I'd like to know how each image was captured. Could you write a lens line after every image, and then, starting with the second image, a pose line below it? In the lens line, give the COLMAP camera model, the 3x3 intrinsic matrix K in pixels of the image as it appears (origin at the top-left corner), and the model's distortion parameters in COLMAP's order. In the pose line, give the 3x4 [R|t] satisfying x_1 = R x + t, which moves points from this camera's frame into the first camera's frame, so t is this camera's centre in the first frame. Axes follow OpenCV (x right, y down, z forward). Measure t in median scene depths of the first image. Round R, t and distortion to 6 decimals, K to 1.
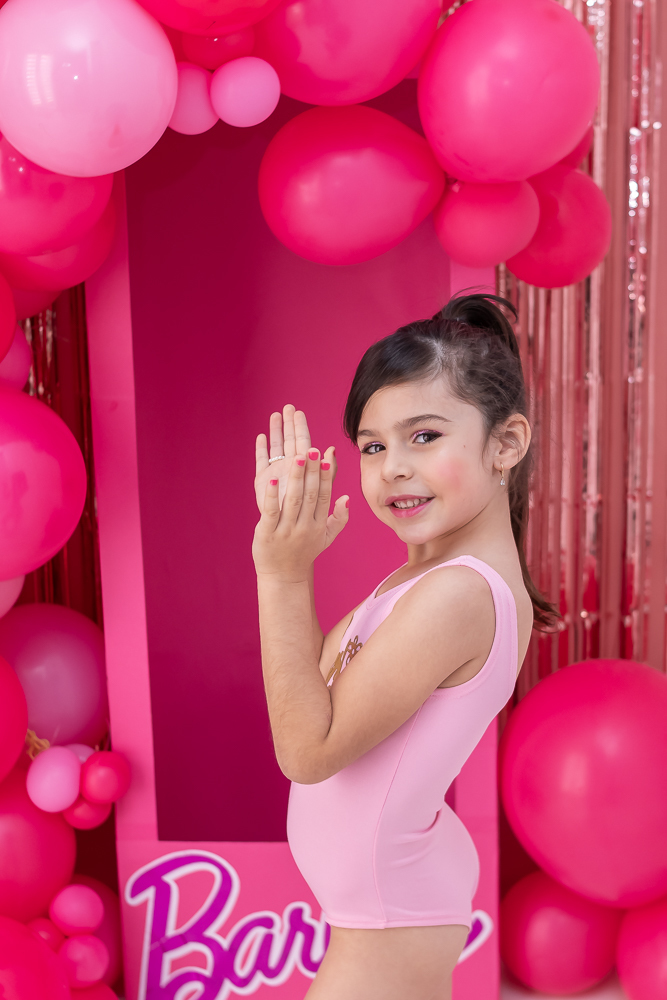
lens RADIAL K [[1611.0, 0, 333.8], [0, 1611.0, 535.3], [0, 0, 1]] dist [-0.001374, 0.014803]
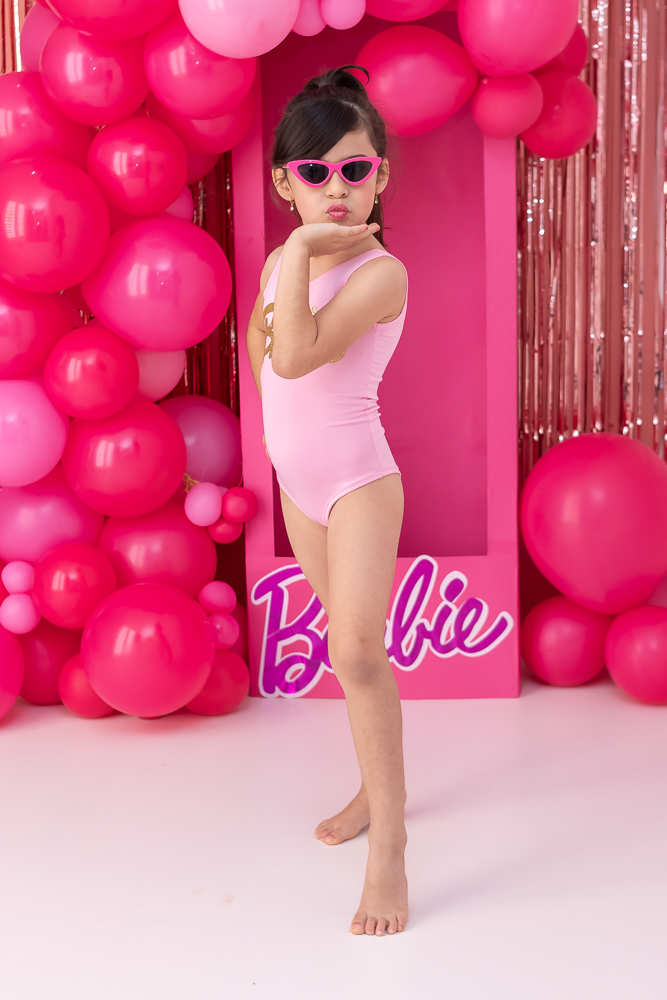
lens RADIAL K [[1580.4, 0, 333.5], [0, 1580.4, 500.0], [0, 0, 1]] dist [-0.004702, -0.003144]
pose [[0.998225, 0.010217, -0.058677, 0.021974], [-0.012361, 0.999264, -0.036303, 0.187009], [0.058263, 0.036964, 0.997617, -0.367218]]
